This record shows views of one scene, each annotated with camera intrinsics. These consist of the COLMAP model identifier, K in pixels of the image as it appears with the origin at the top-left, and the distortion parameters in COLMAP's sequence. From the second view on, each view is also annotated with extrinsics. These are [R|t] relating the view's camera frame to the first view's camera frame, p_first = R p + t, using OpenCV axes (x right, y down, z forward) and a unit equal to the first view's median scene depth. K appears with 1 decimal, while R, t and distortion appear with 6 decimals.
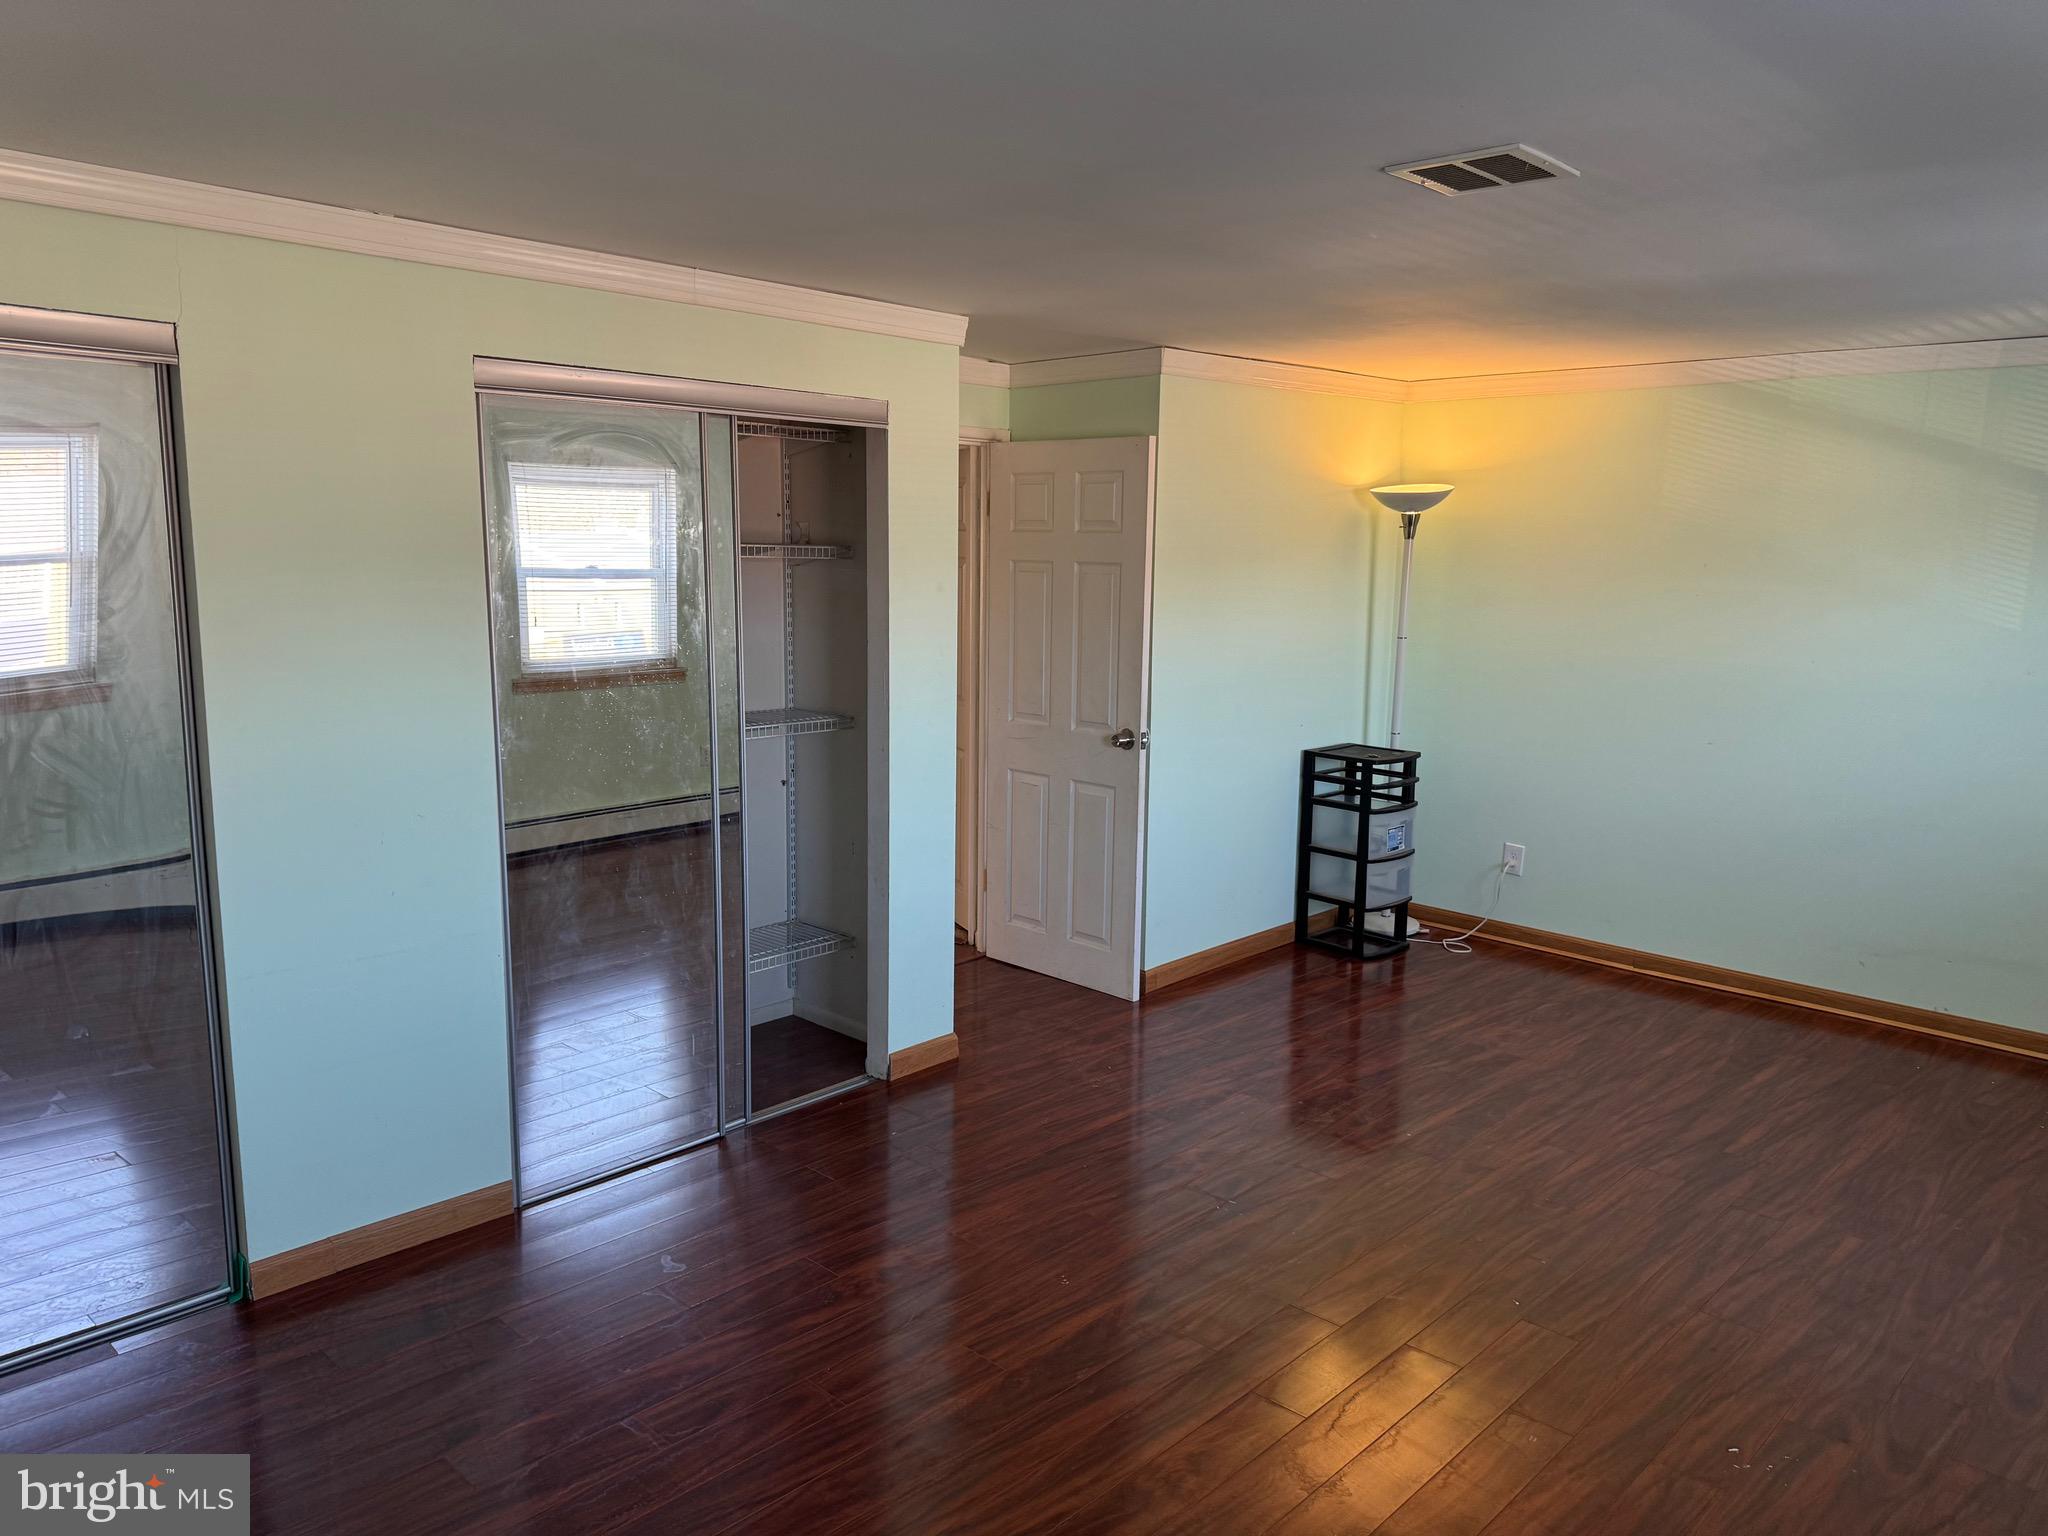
lens RADIAL K [[1444.0, 0, 1034.5], [0, 1444.0, 777.6], [0, 0, 1]] dist [0.117084, -0.145680]
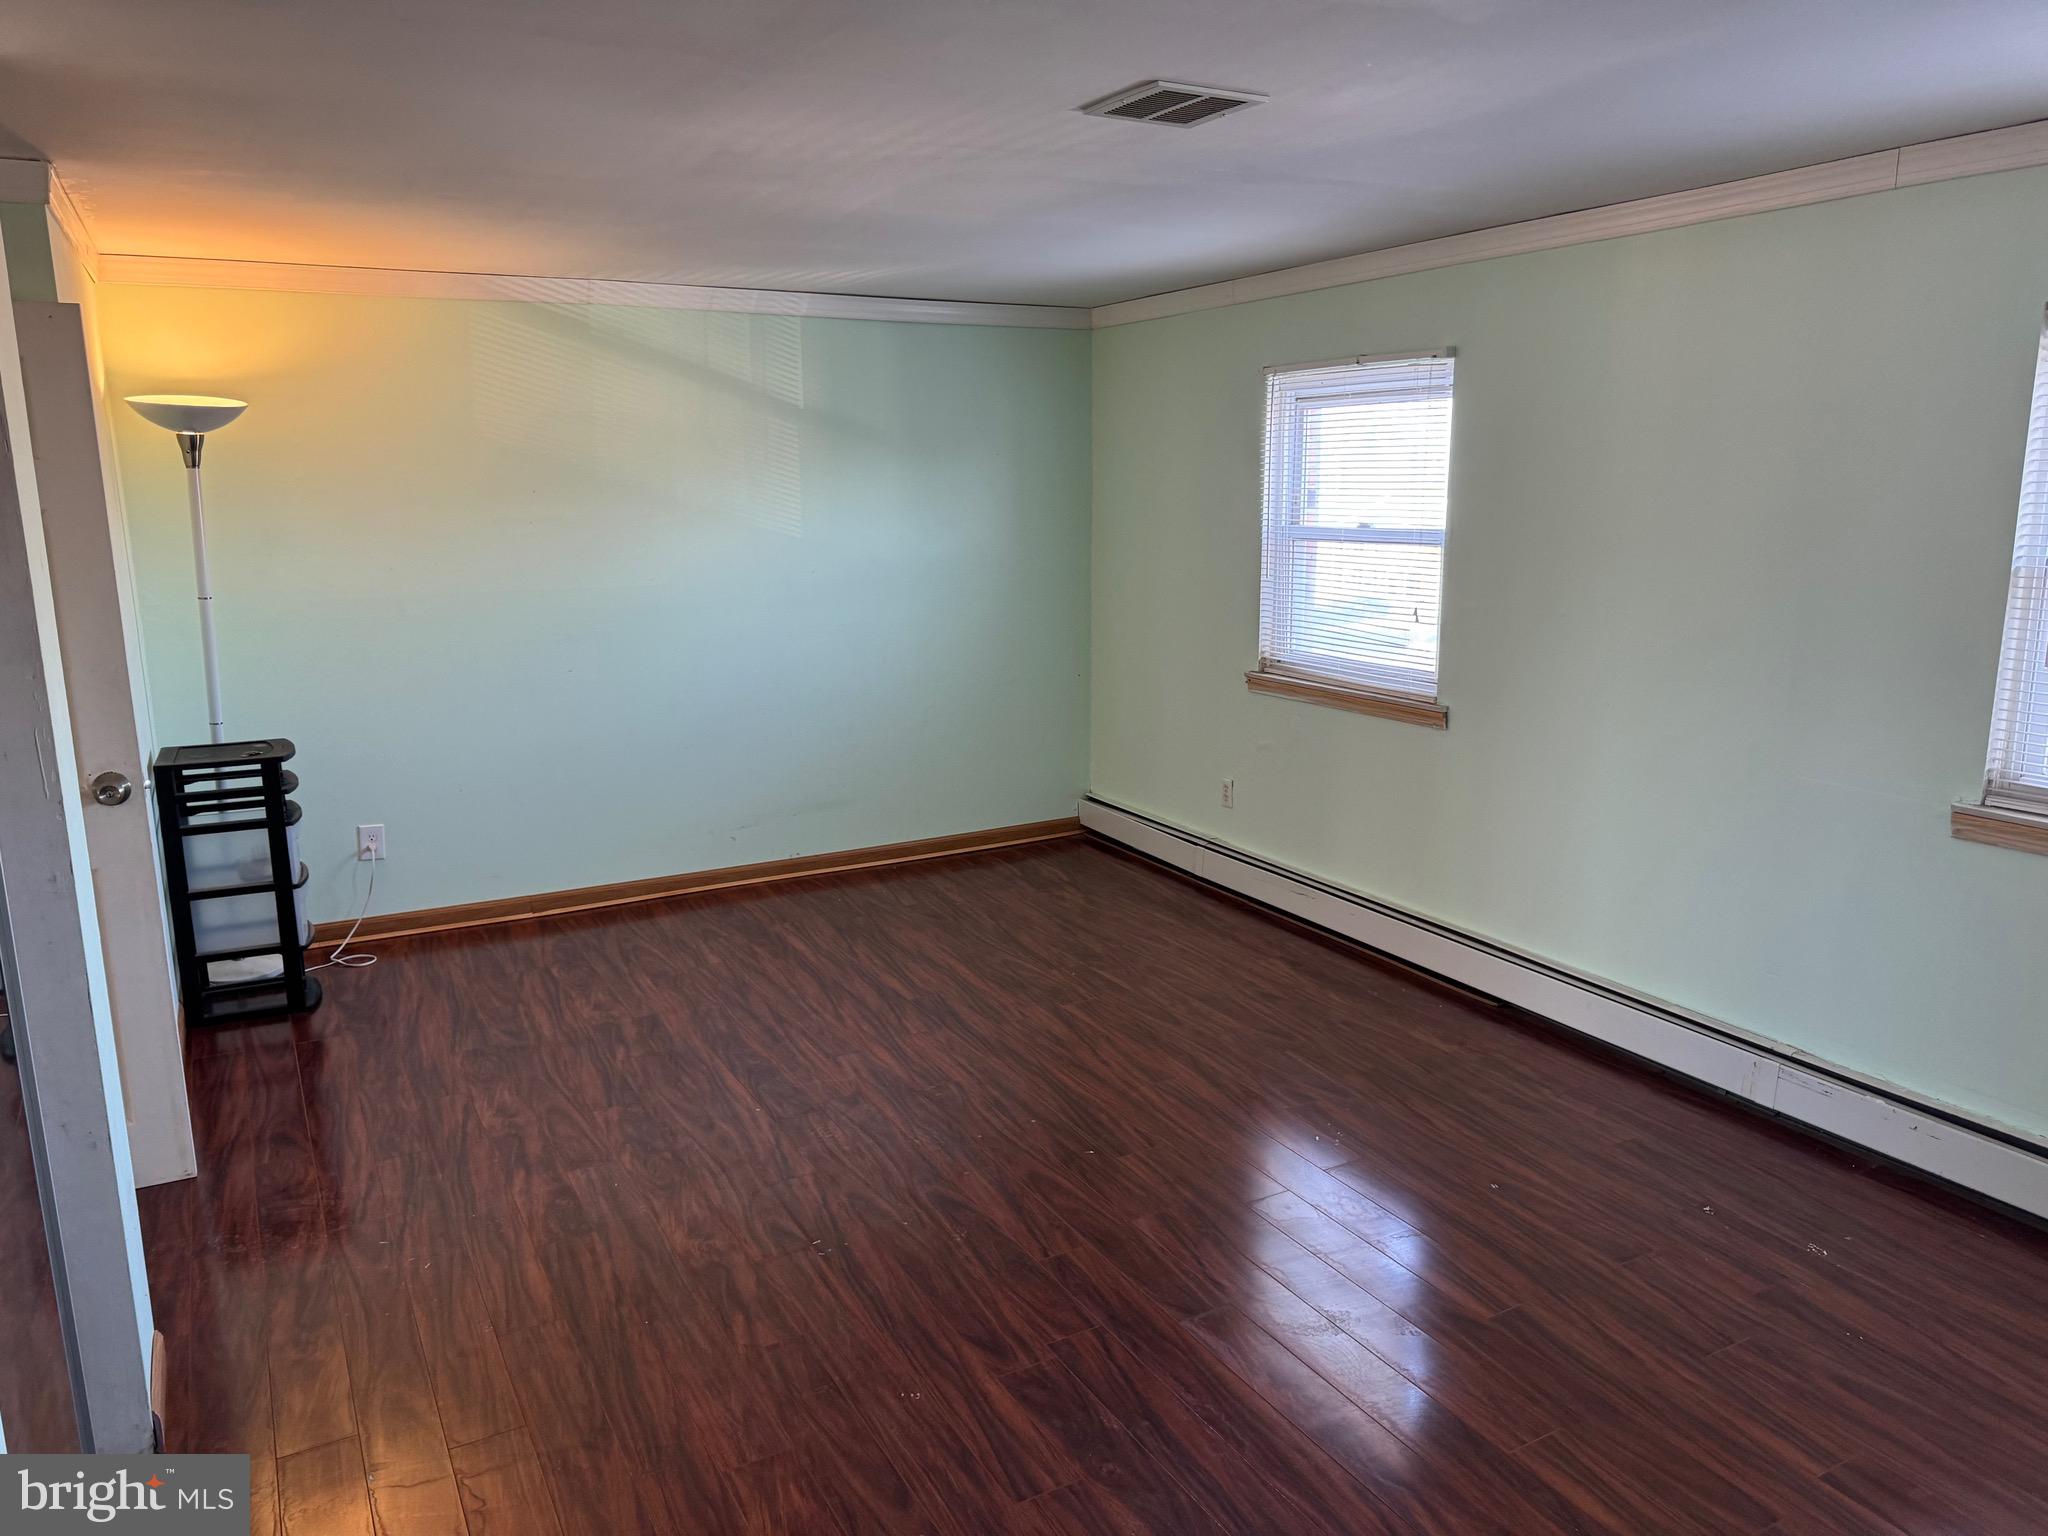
lens RADIAL K [[1444.0, 0, 1034.5], [0, 1444.0, 777.6], [0, 0, 1]] dist [0.117084, -0.145680]
pose [[0.301221, -0.217550, 0.928406, -0.417037], [0.170974, 0.970170, 0.171864, -0.075347], [-0.938101, 0.106964, 0.329431, 0.413295]]
